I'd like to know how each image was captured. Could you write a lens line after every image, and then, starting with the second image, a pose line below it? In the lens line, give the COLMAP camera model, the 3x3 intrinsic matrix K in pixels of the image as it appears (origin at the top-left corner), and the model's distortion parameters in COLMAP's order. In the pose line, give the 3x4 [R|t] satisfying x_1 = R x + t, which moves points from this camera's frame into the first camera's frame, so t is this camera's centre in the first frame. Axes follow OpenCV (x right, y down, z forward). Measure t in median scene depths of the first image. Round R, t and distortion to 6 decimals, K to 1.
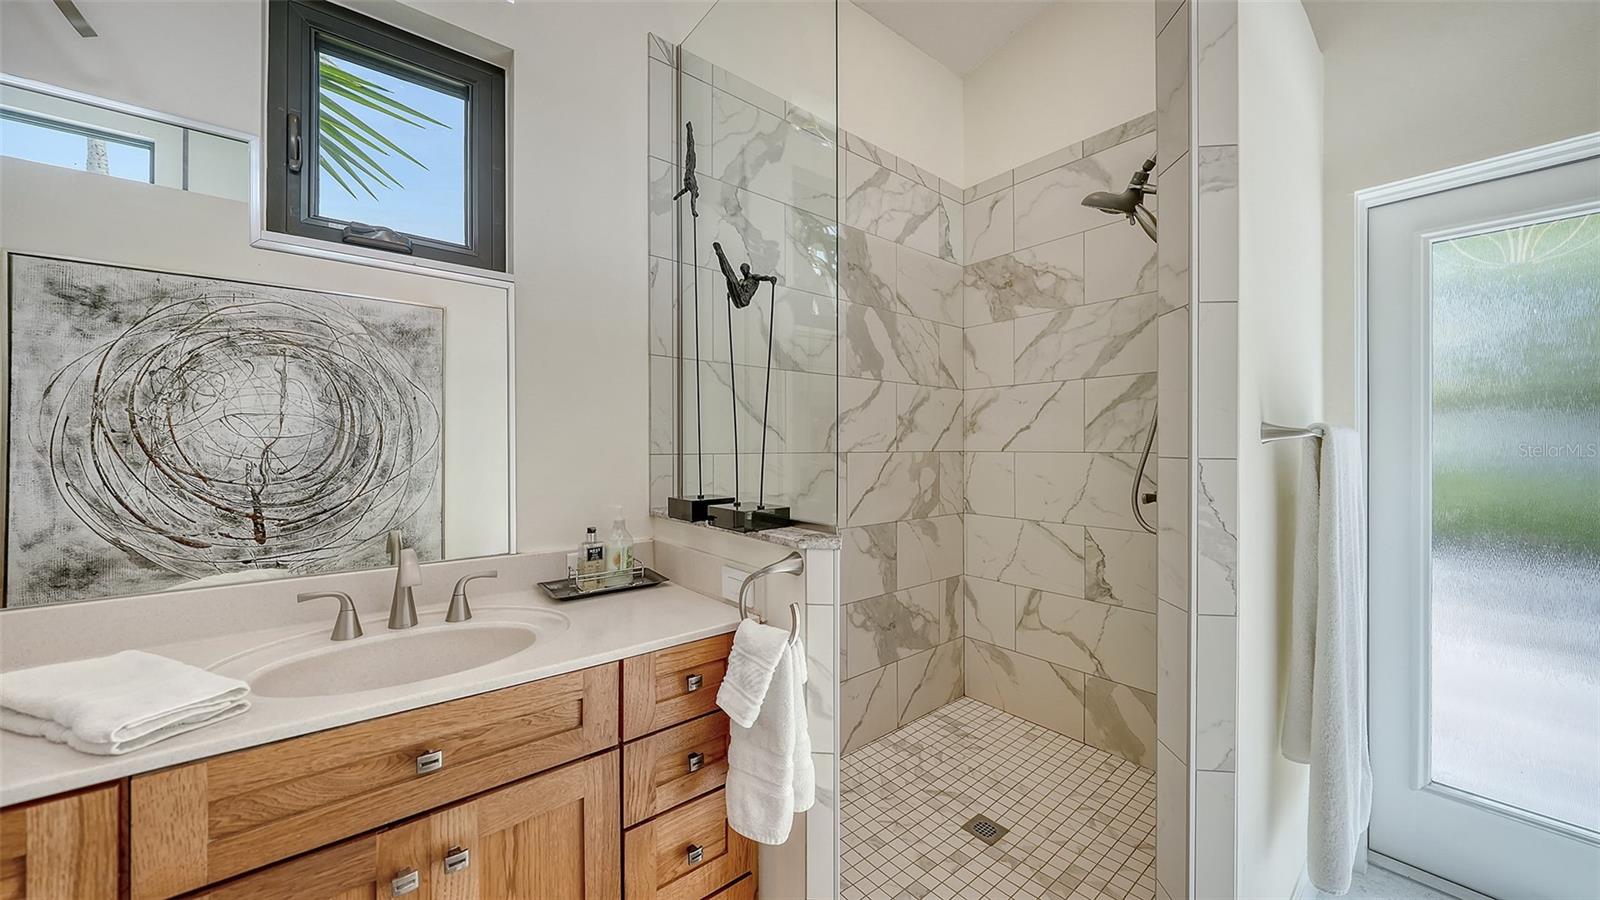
lens RADIAL K [[551.1, 0, 795.5], [0, 551.1, 455.6], [0, 0, 1]] dist [-0.002291, -0.000261]
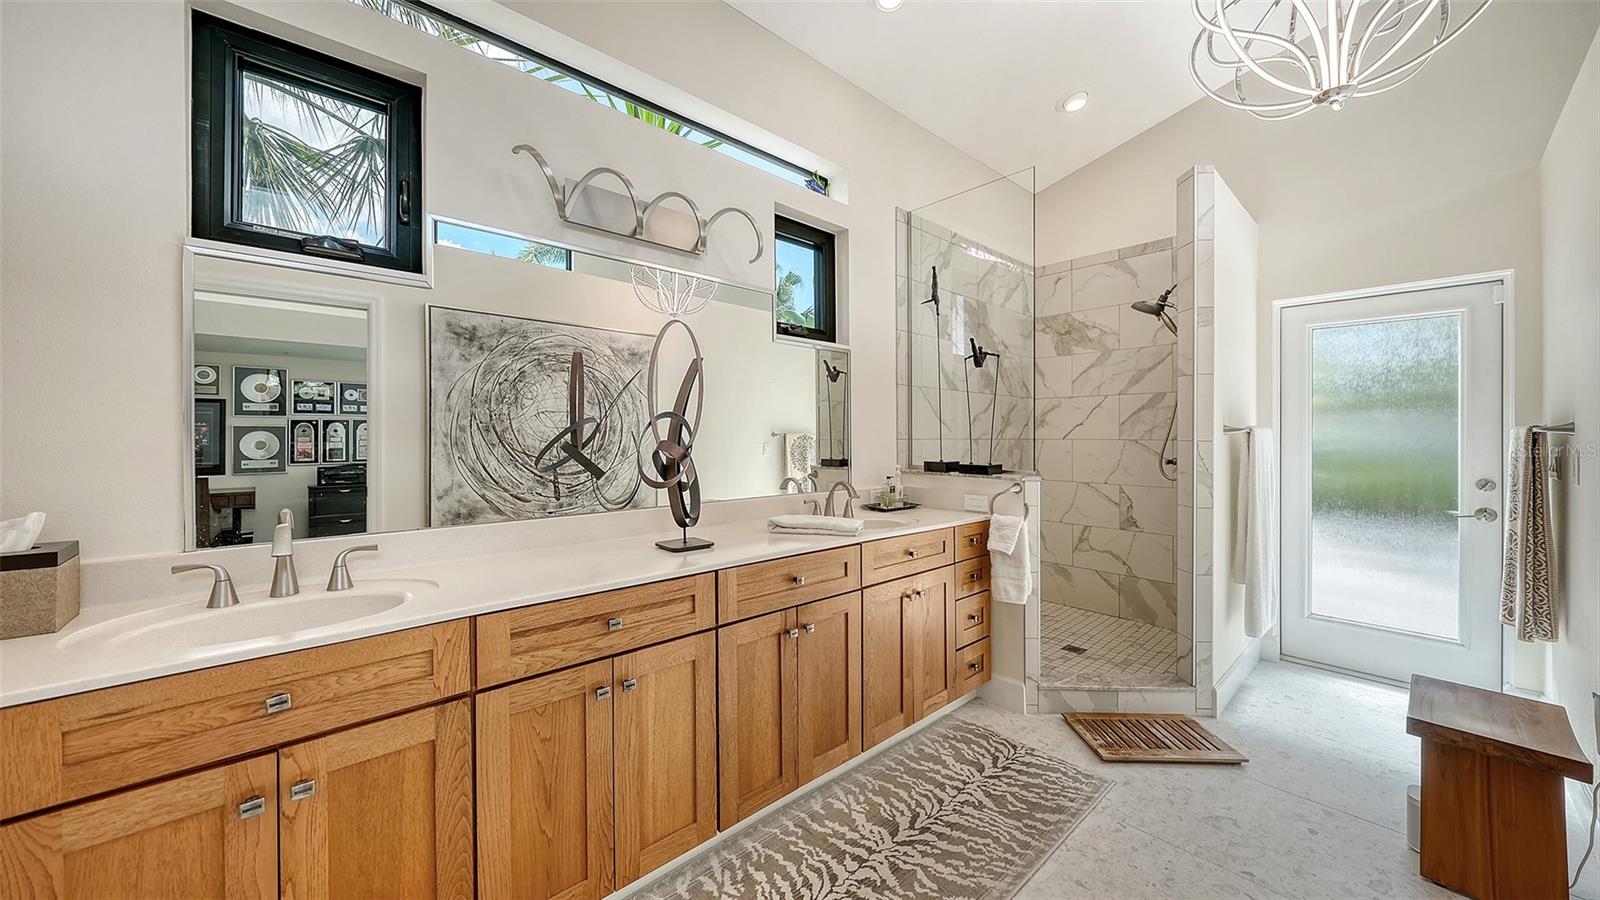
lens RADIAL K [[559.0, 0, 785.5], [0, 559.0, 442.6], [0, 0, 1]] dist [-0.001738, -0.000096]
pose [[0.999463, 0.004477, 0.032463, -0.505344], [-0.004319, 0.999978, -0.004943, 0.014597], [-0.032484, 0.004800, 0.999461, -0.607696]]
